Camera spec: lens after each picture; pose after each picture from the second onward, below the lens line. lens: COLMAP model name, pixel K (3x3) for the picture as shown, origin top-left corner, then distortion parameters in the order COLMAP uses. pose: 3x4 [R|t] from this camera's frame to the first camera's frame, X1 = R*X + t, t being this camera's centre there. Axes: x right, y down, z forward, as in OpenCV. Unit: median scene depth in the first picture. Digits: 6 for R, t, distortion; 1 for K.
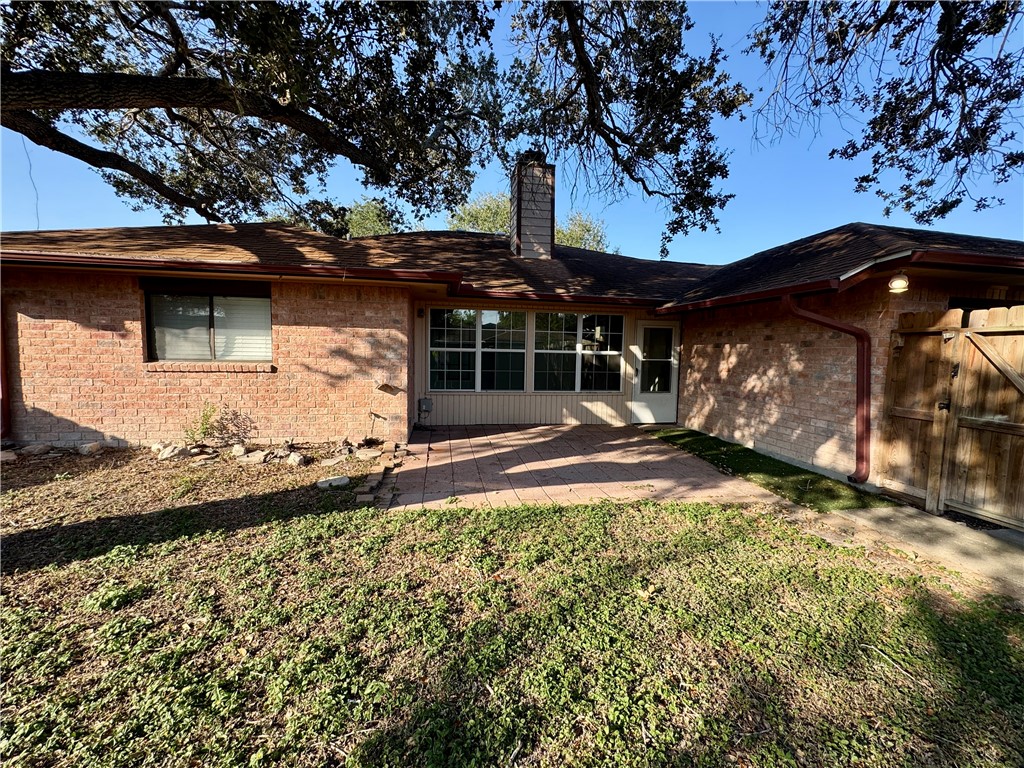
lens RADIAL K [[410.2, 0, 512.9], [0, 410.2, 379.2], [0, 0, 1]] dist [-0.003191, 0.000324]
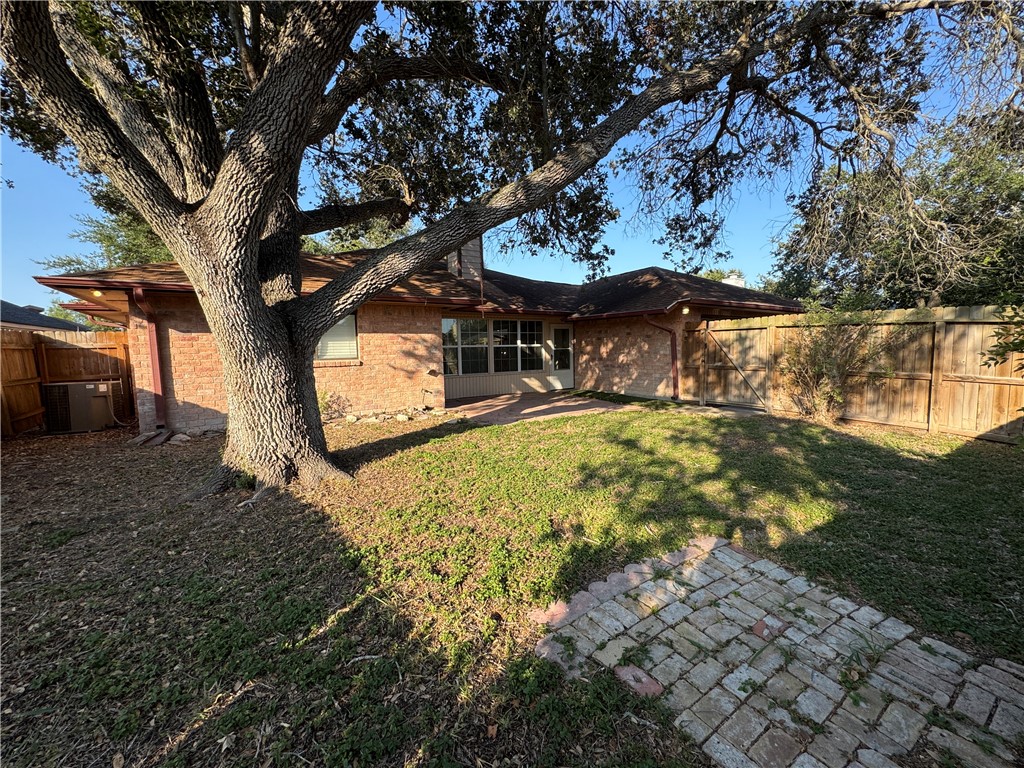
lens RADIAL K [[410.2, 0, 511.0], [0, 410.2, 384.8], [0, 0, 1]] dist [-0.003191, 0.000324]
pose [[0.918739, -0.073088, 0.388043, -0.668447], [0.065575, 0.997315, 0.032589, 0.039143], [-0.389383, -0.004495, 0.921065, -0.559858]]
